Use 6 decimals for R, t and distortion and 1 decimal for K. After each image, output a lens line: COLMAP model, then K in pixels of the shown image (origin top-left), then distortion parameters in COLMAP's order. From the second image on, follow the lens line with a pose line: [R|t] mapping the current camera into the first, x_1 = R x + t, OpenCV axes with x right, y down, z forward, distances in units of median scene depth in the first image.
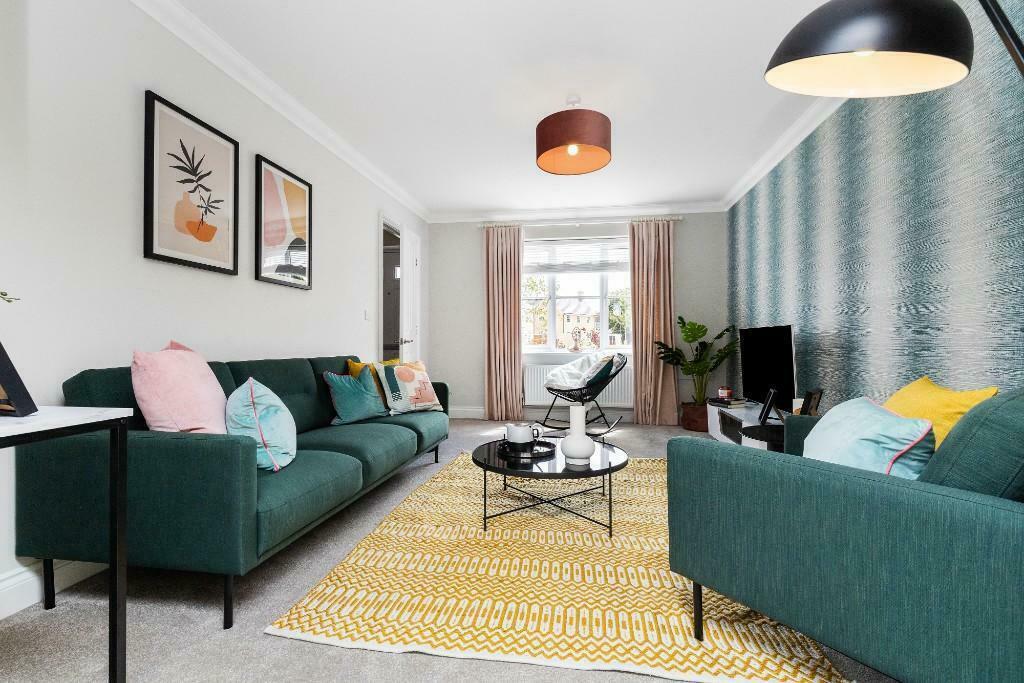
lens RADIAL K [[460.4, 0, 515.2], [0, 460.4, 339.1], [0, 0, 1]] dist [0.005365, 0.000346]
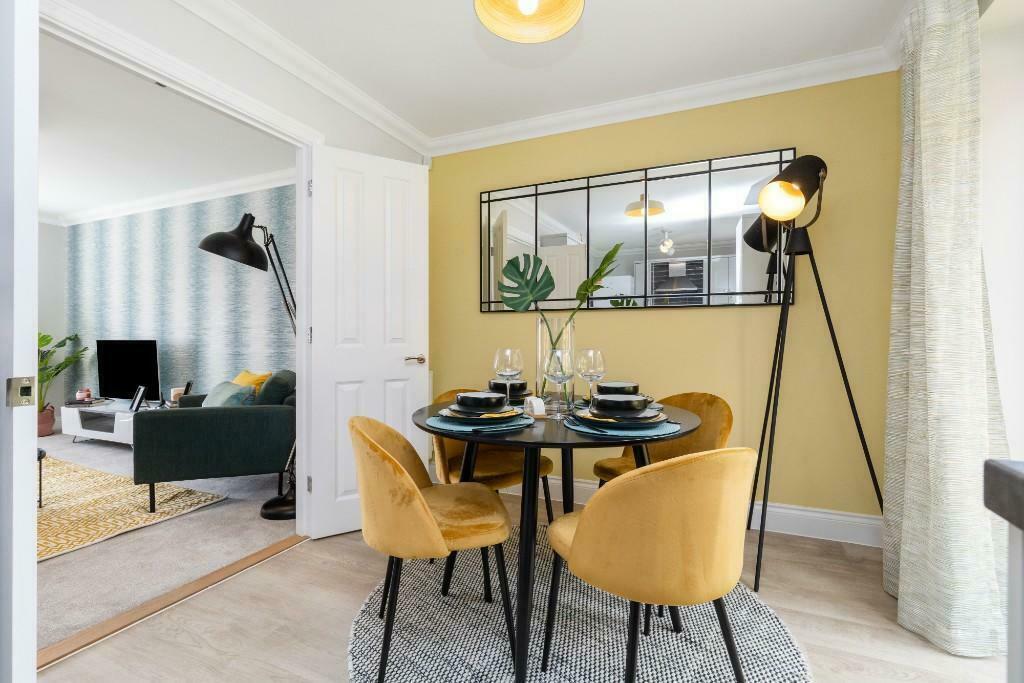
lens RADIAL K [[460.4, 0, 514.6], [0, 460.4, 342.9], [0, 0, 1]] dist [0.005365, 0.000346]
pose [[0.246349, -0.005418, 0.969166, -0.954748], [-0.008428, 0.999935, 0.007732, -0.076314], [-0.969145, -0.010073, 0.246287, -0.807628]]
